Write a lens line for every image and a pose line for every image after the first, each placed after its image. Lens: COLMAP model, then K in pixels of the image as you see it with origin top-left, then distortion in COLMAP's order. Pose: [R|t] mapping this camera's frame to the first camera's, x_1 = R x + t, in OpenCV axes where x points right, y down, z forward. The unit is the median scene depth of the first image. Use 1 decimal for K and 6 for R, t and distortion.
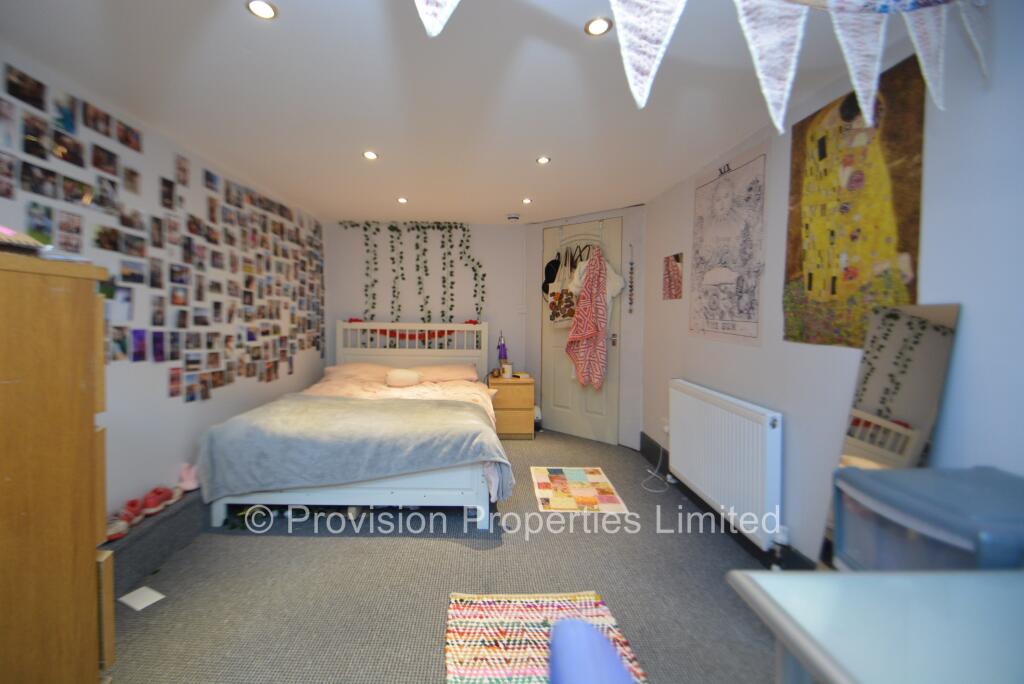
lens RADIAL K [[455.5, 0, 511.2], [0, 455.5, 341.2], [0, 0, 1]] dist [-0.034796, -0.001180]
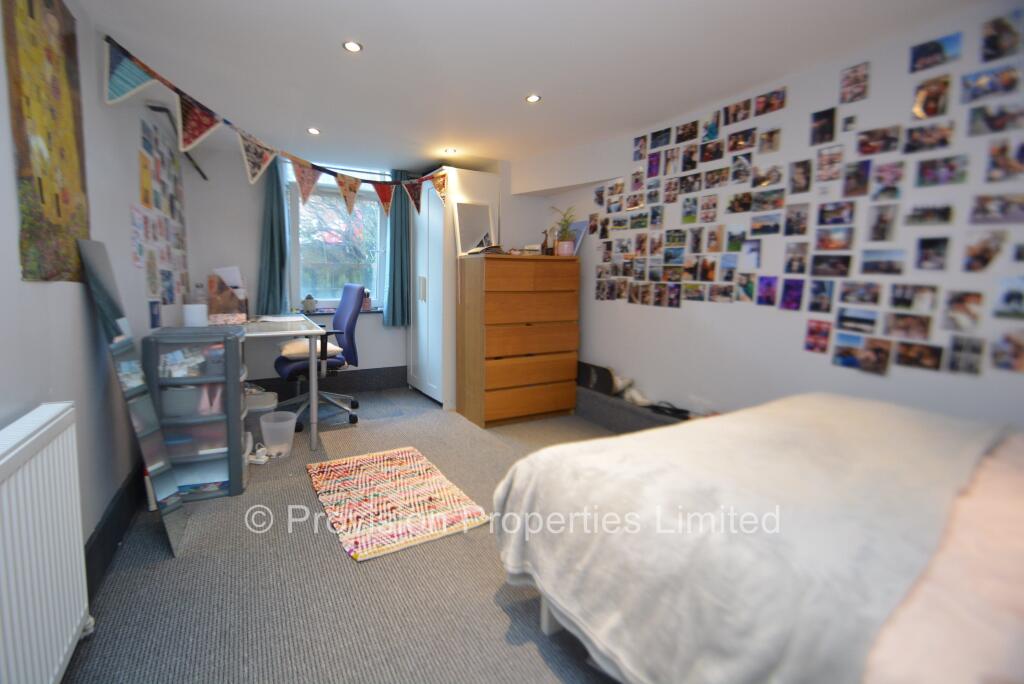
lens RADIAL K [[455.5, 0, 512.3], [0, 455.5, 343.5], [0, 0, 1]] dist [-0.034796, -0.001180]
pose [[-0.890655, 0.037101, -0.453163, 0.230361], [-0.044727, 0.984682, 0.168525, -0.021559], [0.452474, 0.170366, -0.875353, 1.660857]]
